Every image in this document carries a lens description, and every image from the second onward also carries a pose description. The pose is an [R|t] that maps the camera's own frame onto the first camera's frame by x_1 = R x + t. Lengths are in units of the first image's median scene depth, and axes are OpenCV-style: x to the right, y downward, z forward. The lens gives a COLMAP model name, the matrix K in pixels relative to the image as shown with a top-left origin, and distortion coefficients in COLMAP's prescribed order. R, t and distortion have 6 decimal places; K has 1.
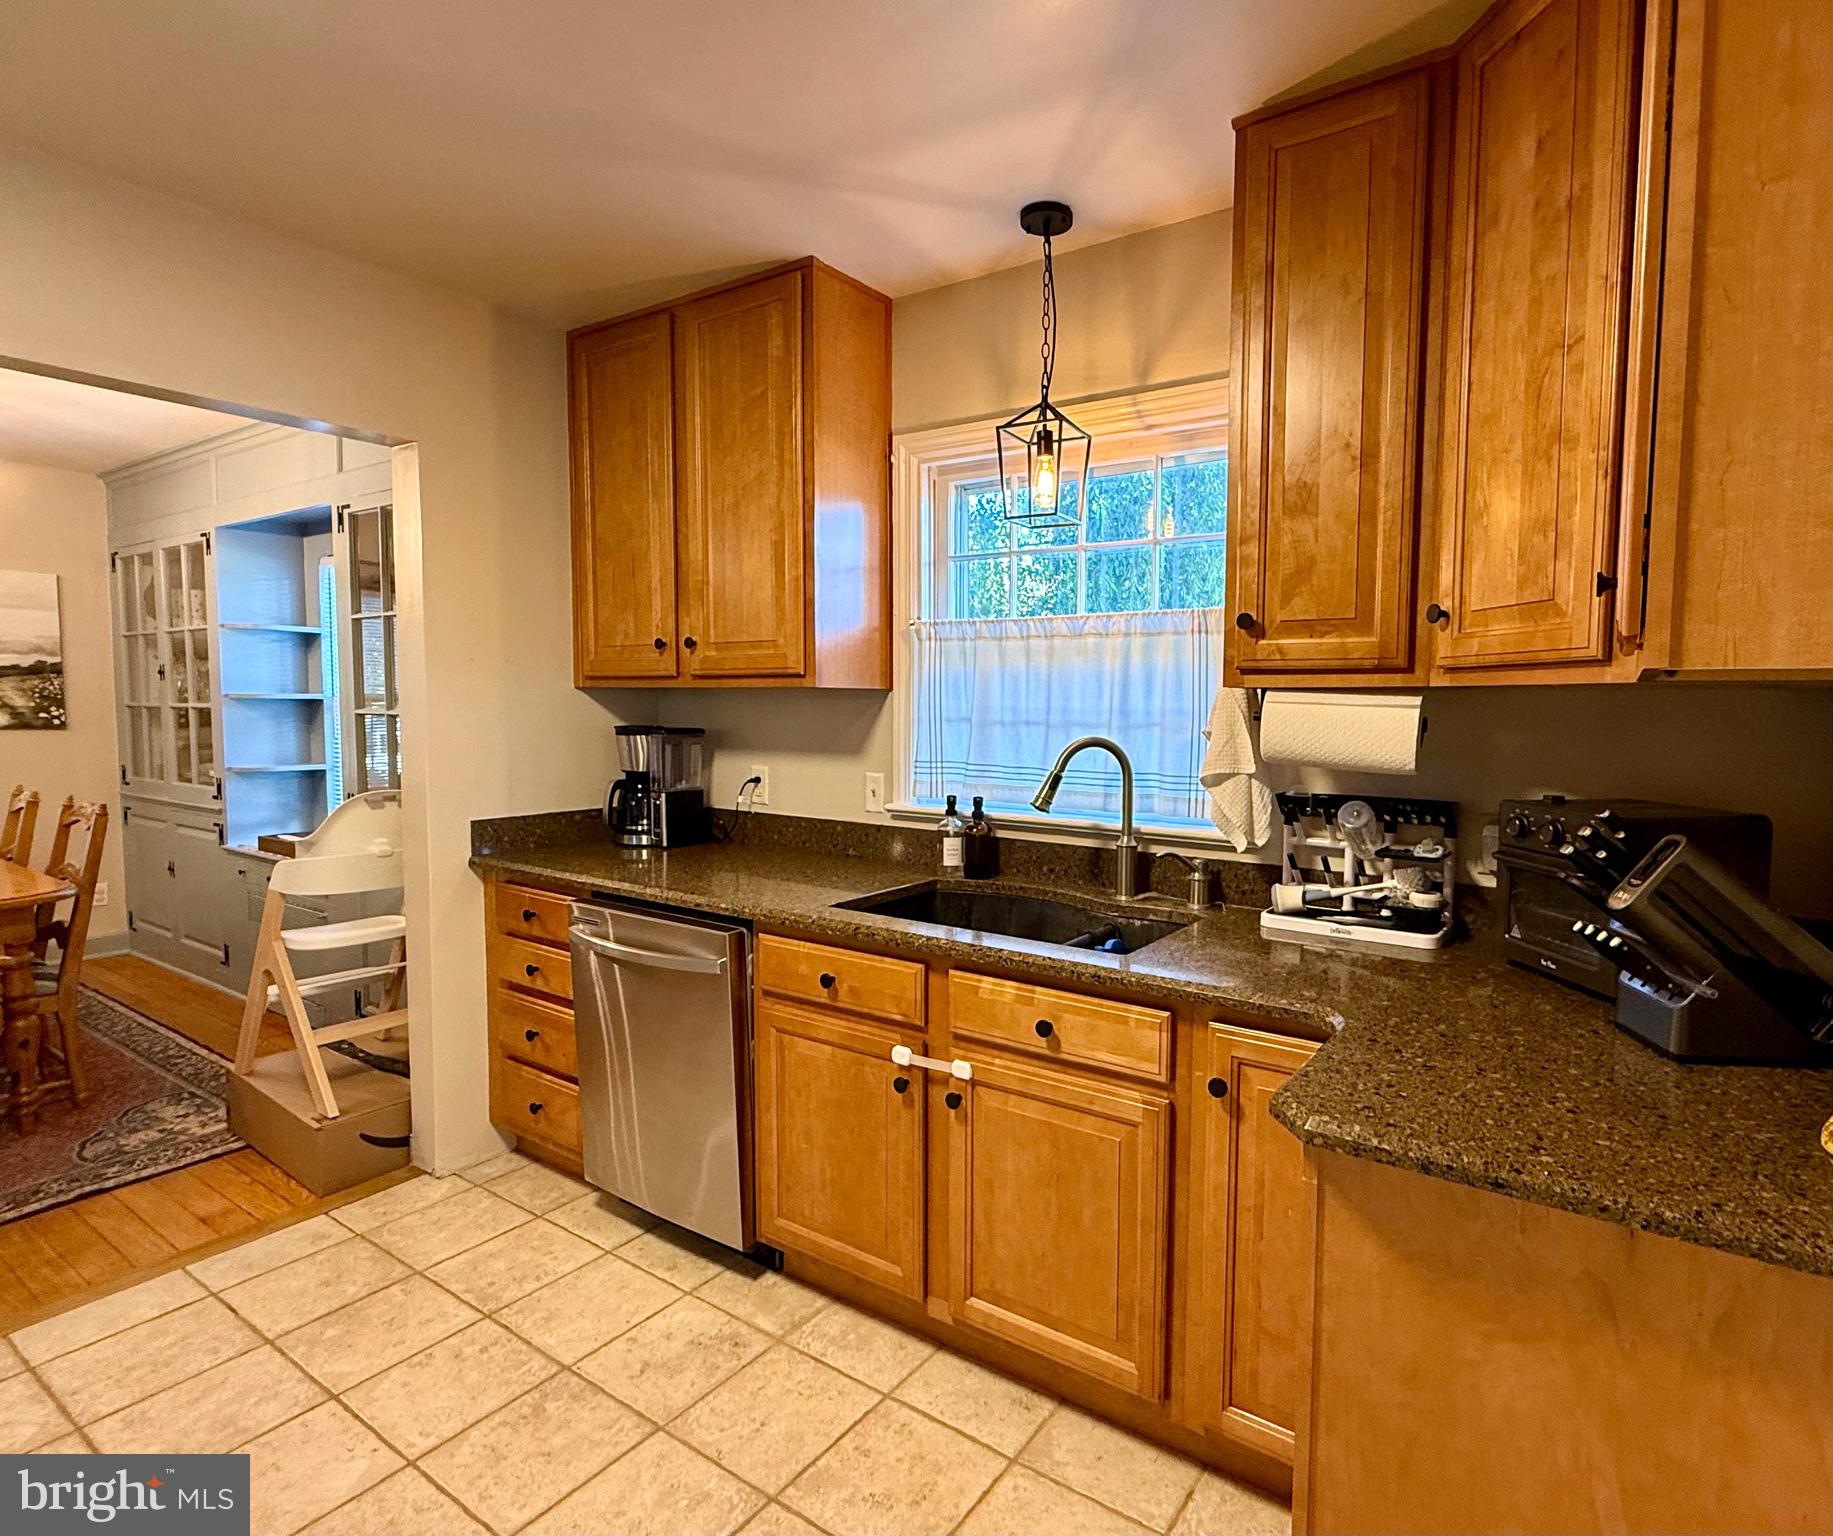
lens RADIAL K [[934.1, 0, 920.8], [0, 934.1, 768.7], [0, 0, 1]] dist [0.001406, -0.001014]
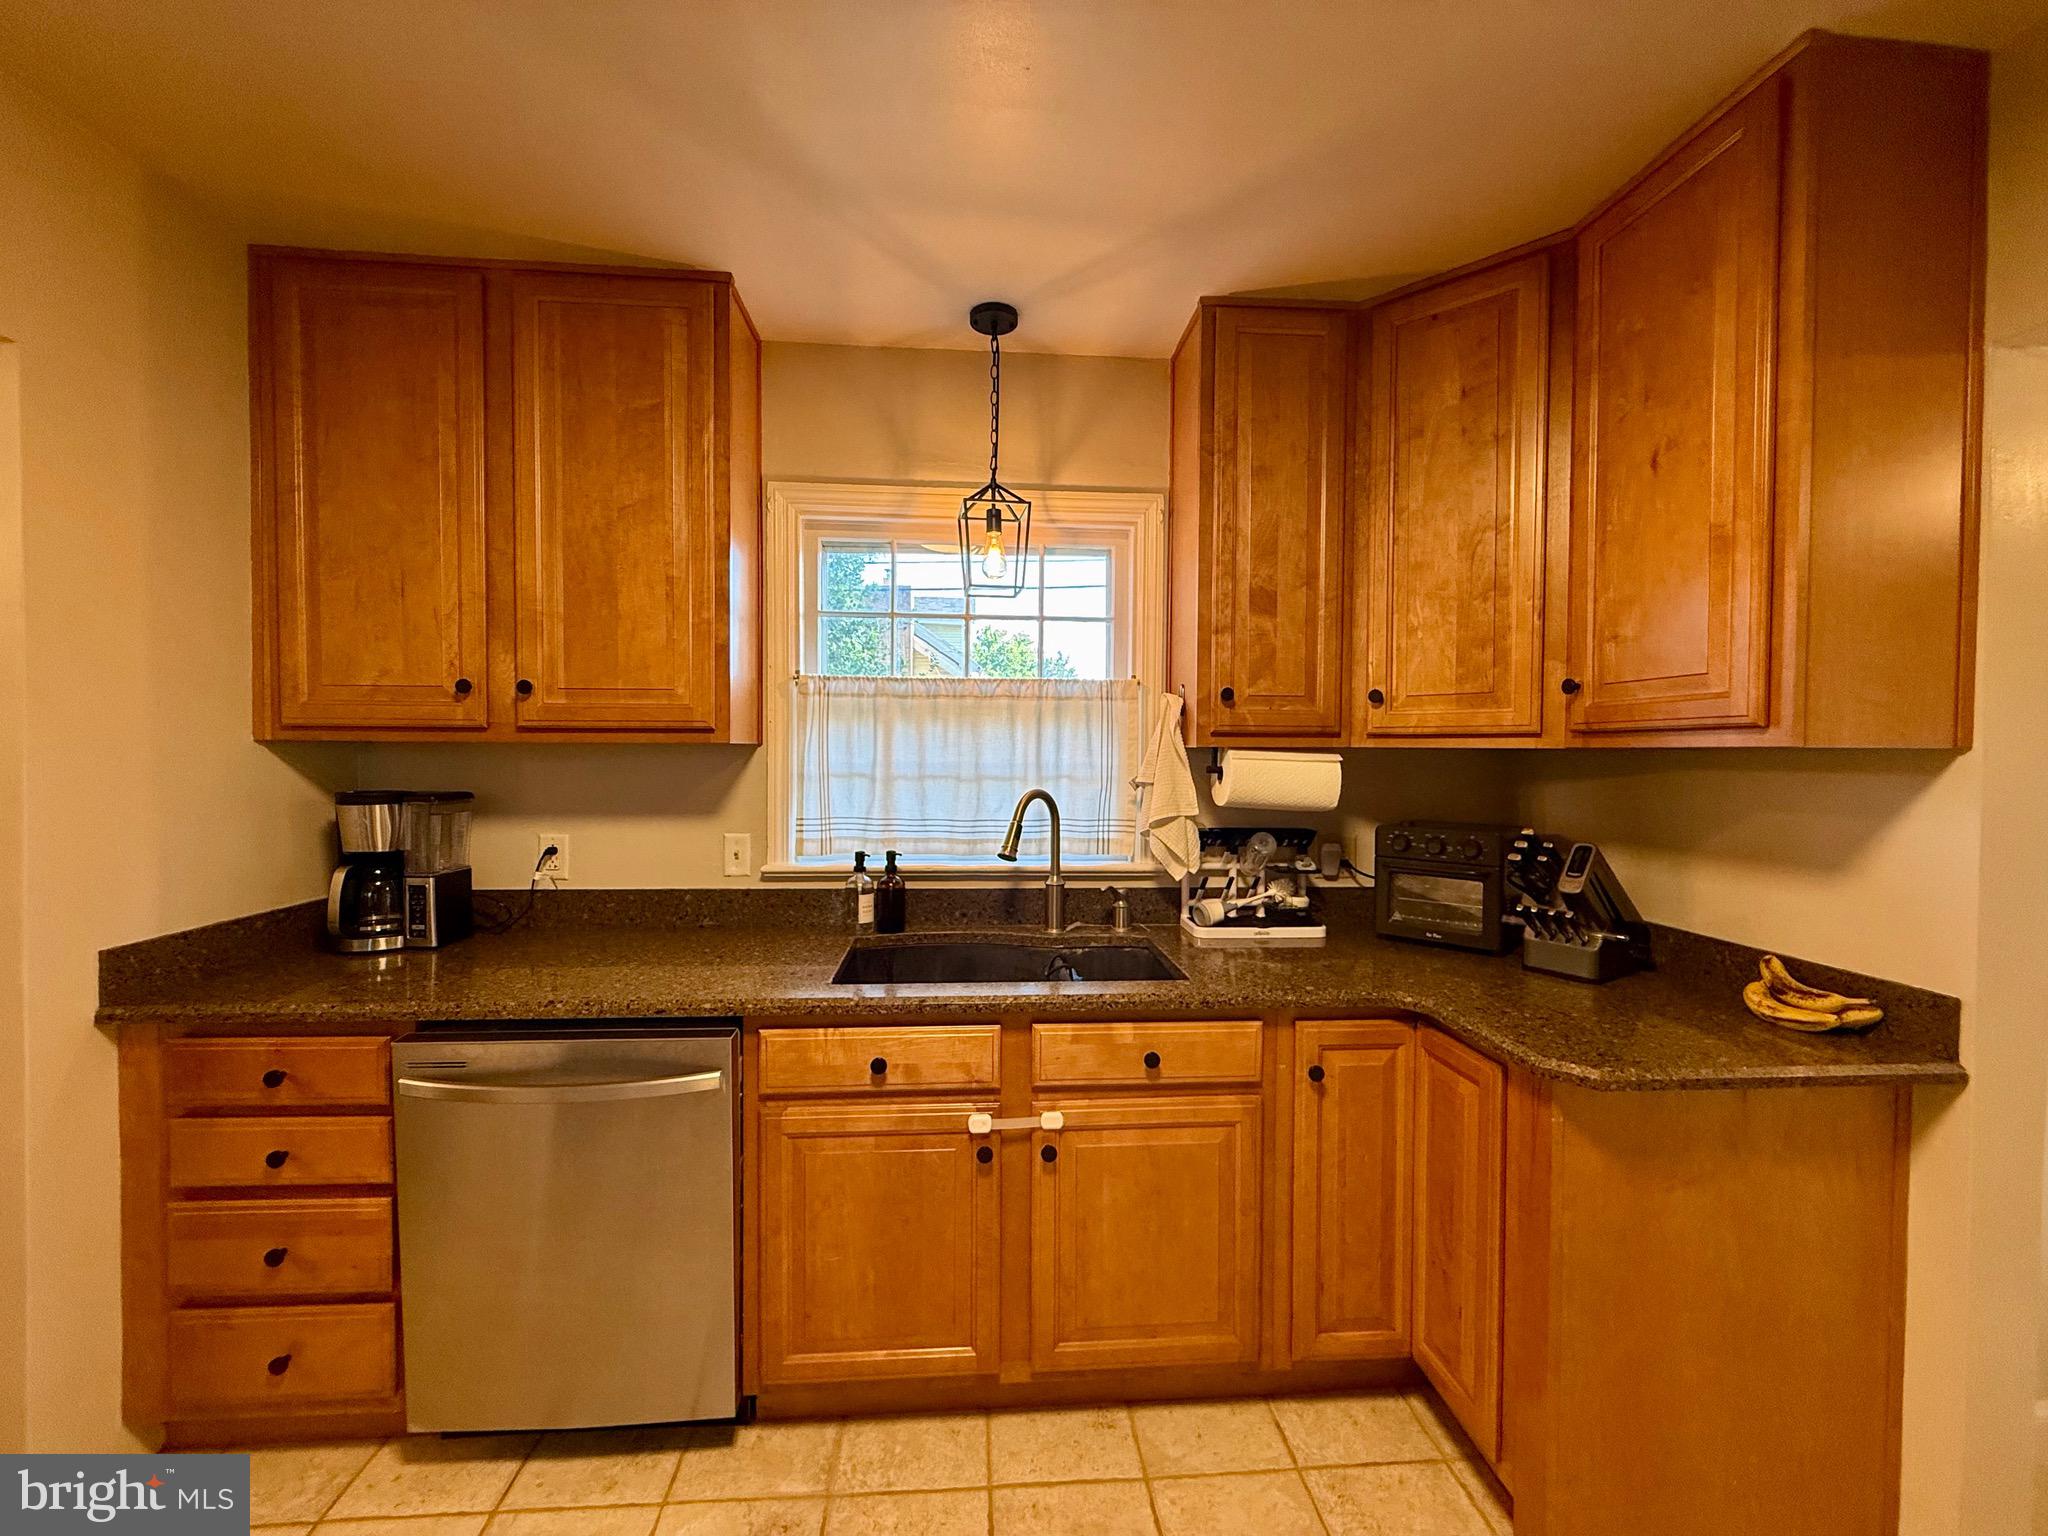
lens RADIAL K [[820.0, 0, 1025.2], [0, 820.0, 771.9], [0, 0, 1]] dist [0.001380, -0.001032]
pose [[0.796932, -0.021014, 0.603703, -0.401170], [0.045957, 0.998607, -0.025908, -0.028914], [-0.602318, 0.048391, 0.796788, 0.221988]]
